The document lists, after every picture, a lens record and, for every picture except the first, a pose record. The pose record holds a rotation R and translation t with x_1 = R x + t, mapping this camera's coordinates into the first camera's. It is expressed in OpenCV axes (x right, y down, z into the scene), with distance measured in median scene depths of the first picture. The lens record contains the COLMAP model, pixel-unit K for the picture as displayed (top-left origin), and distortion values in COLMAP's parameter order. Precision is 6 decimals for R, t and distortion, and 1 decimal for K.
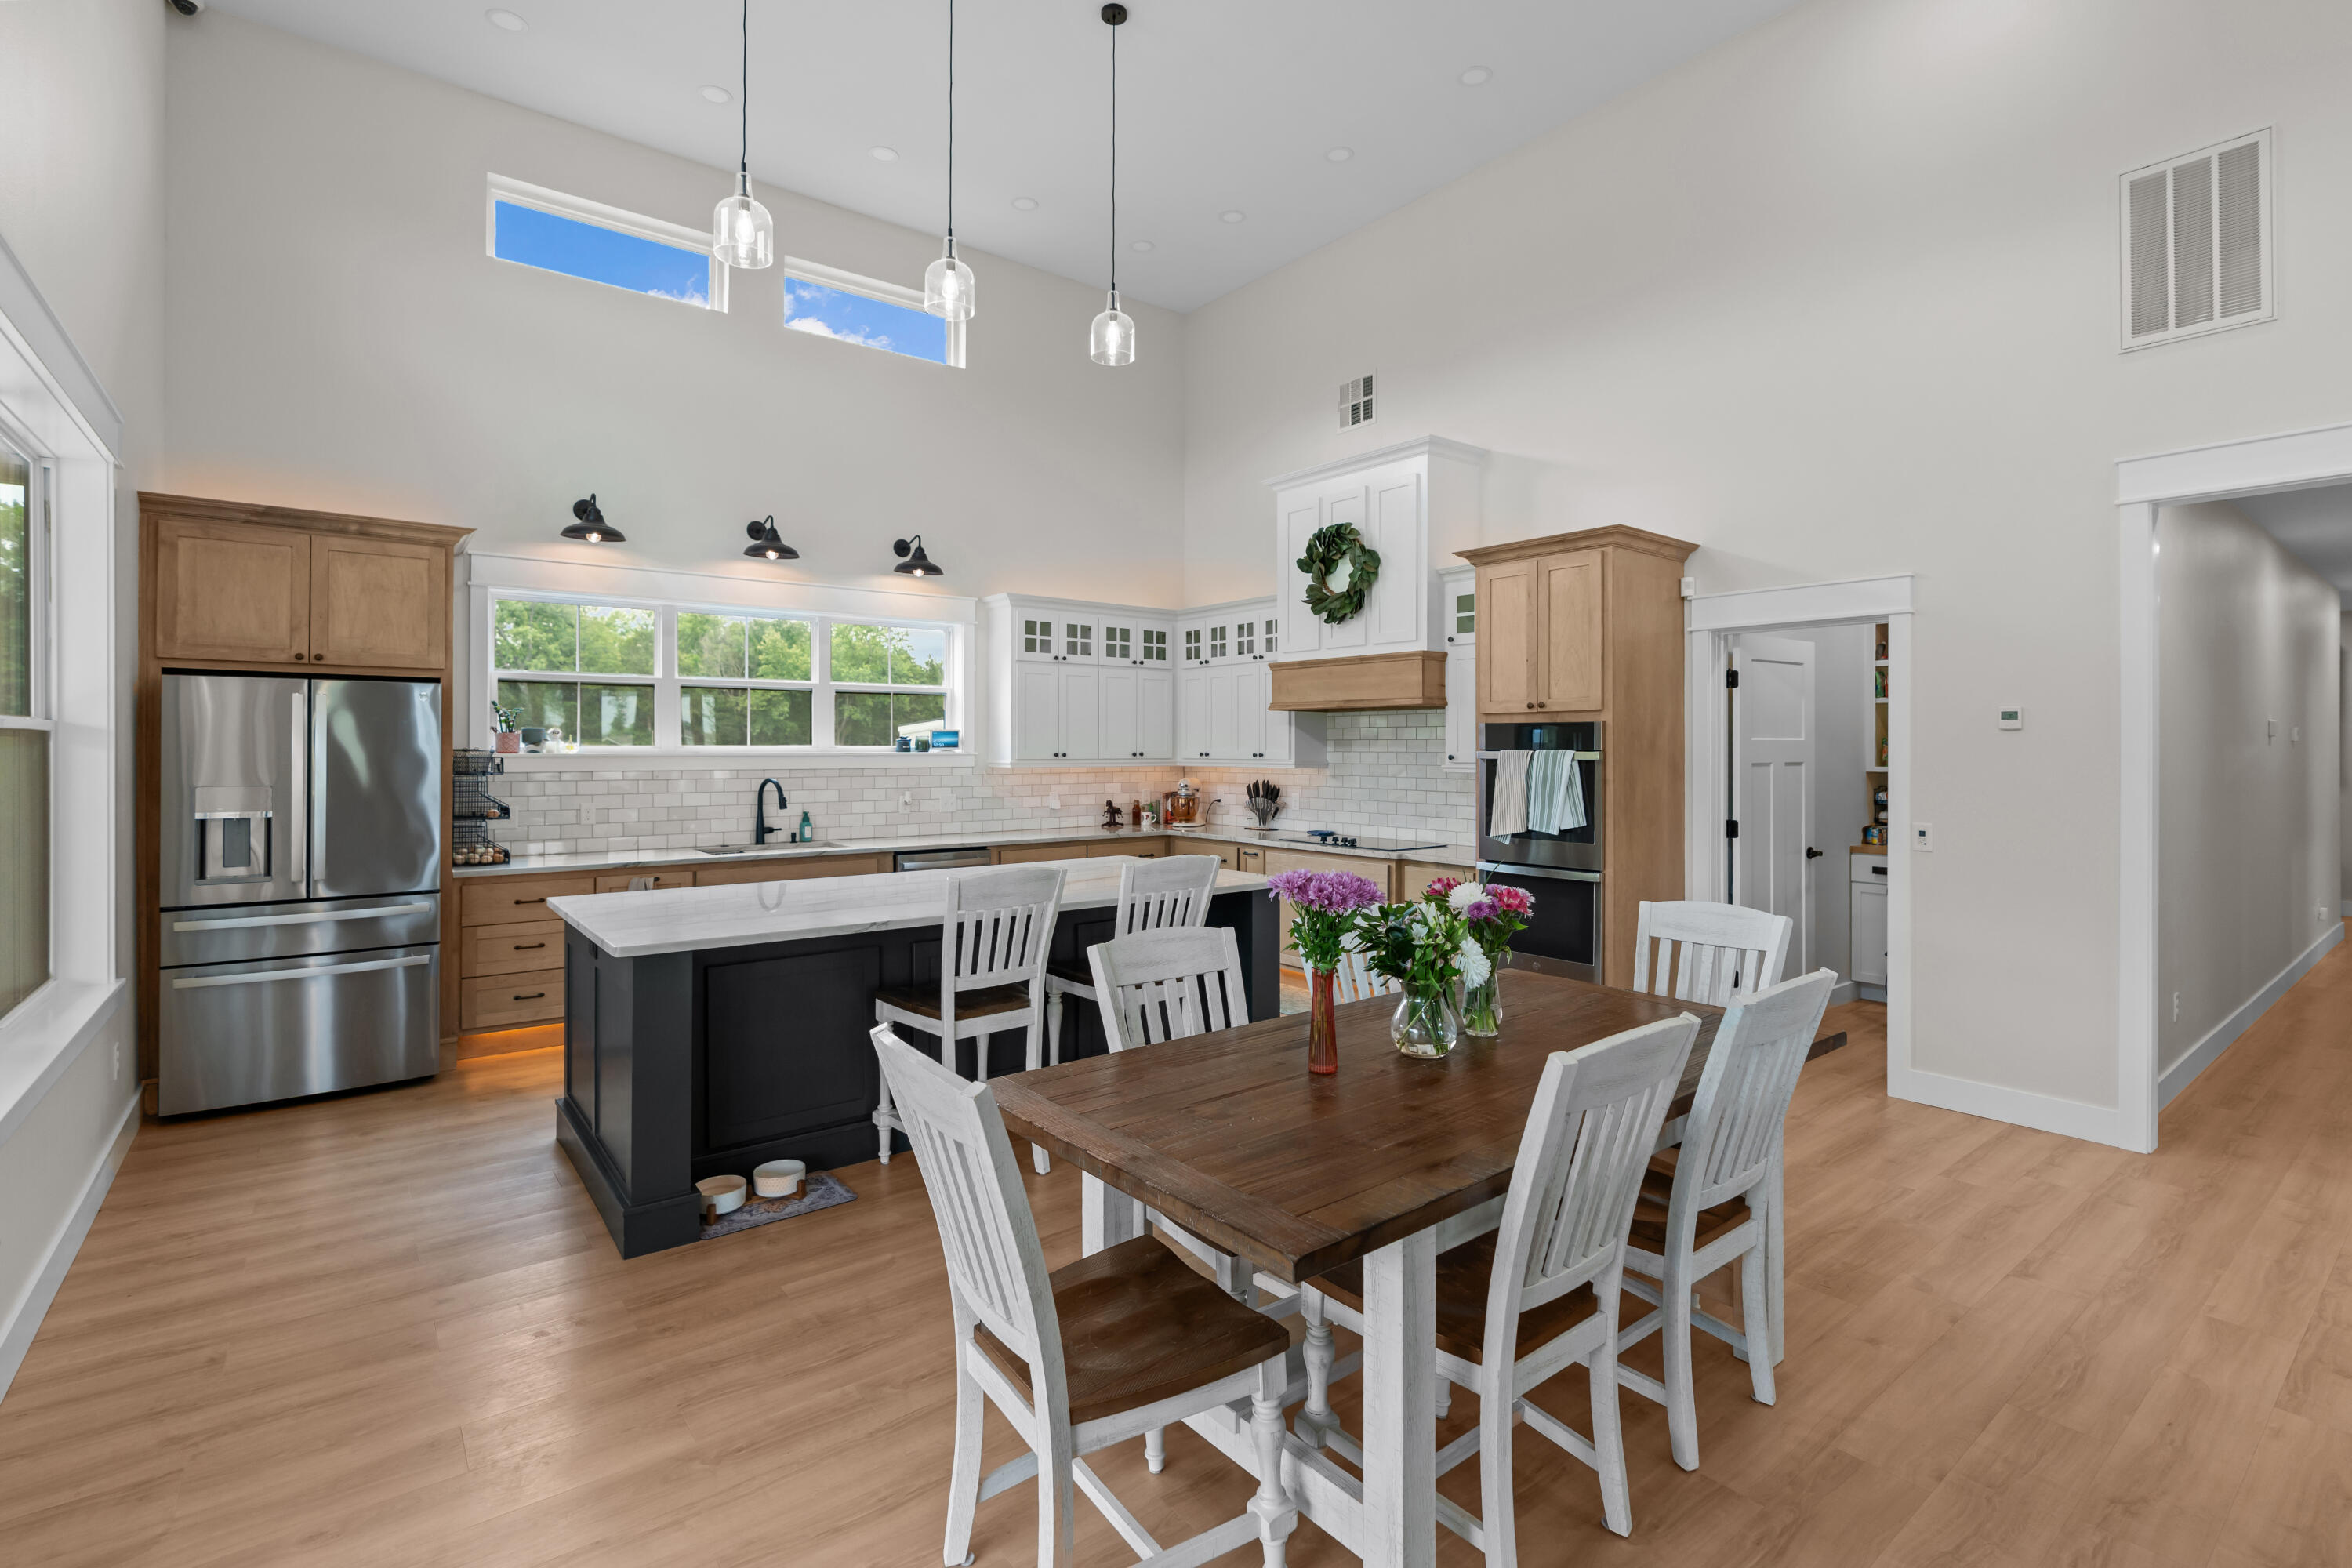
lens RADIAL K [[1072.7, 0, 1176.8], [0, 1072.7, 734.8], [0, 0, 1]] dist [-0.000387, 0.000283]
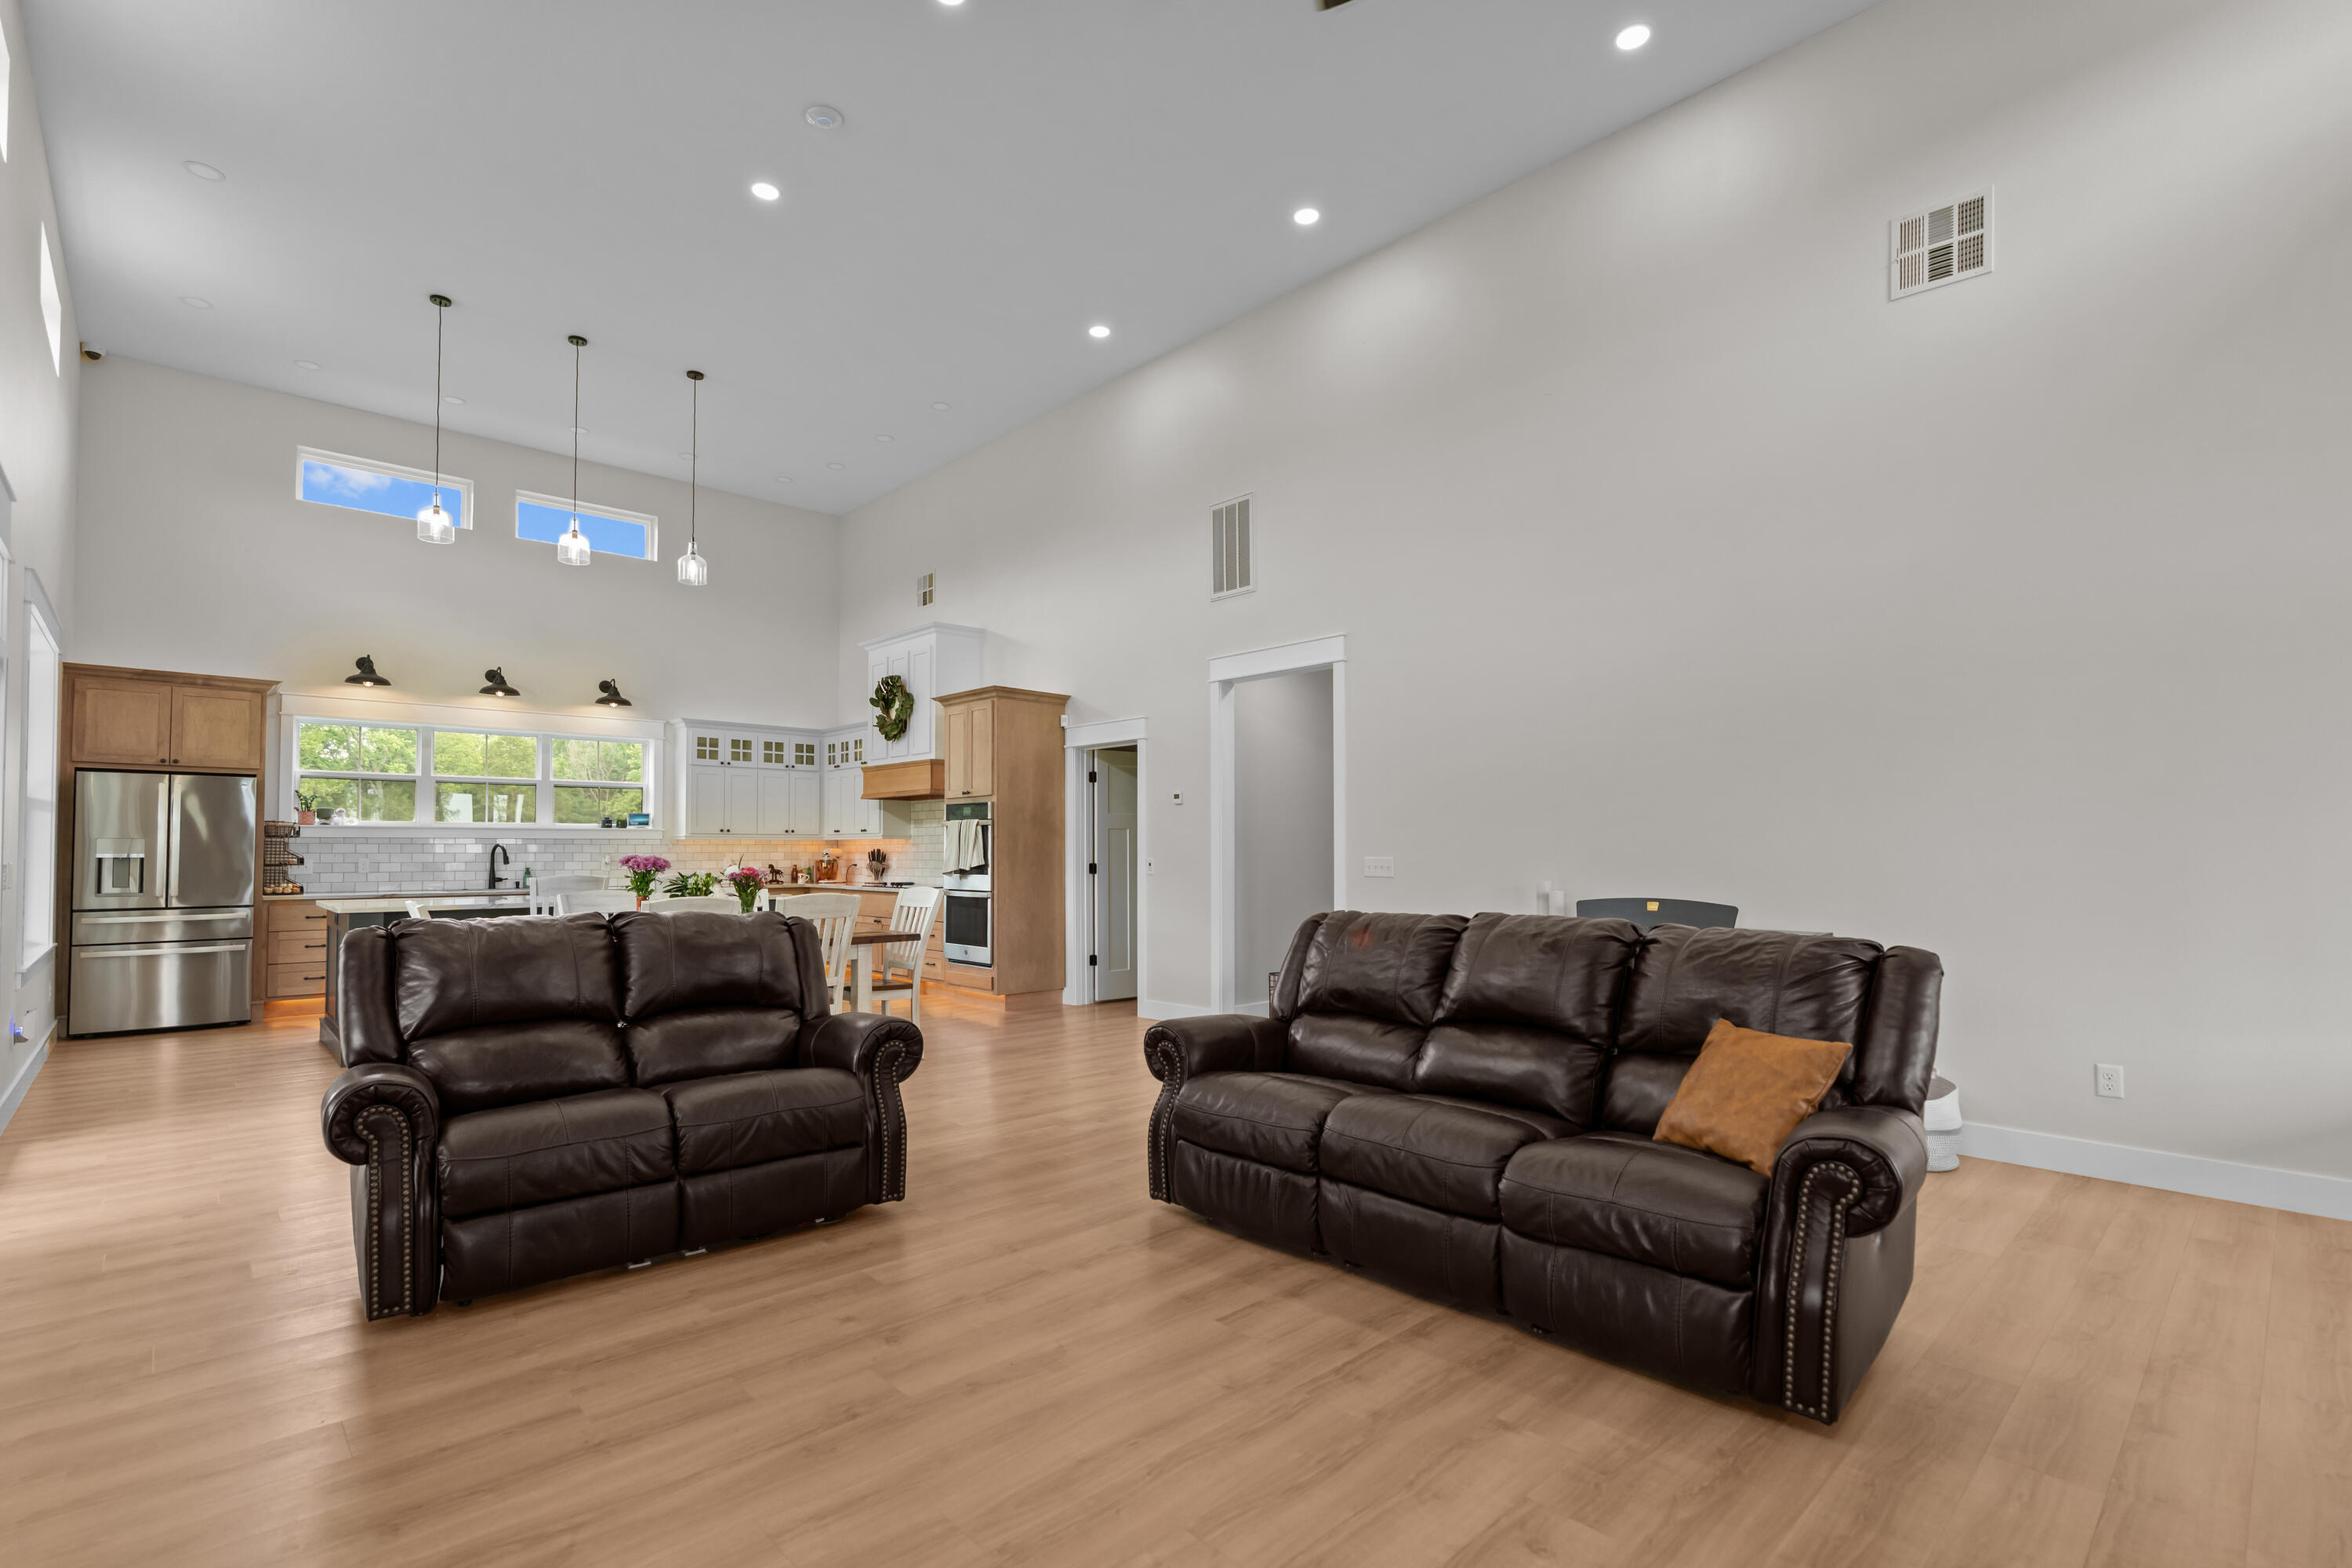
lens RADIAL K [[1122.9, 0, 1208.1], [0, 1122.9, 817.2], [0, 0, 1]] dist [-0.000792, 0.000759]
pose [[0.997161, -0.000341, 0.075300, 0.509087], [0.002125, 0.999719, -0.023617, 0.045289], [-0.075270, 0.023710, 0.996881, -0.654015]]
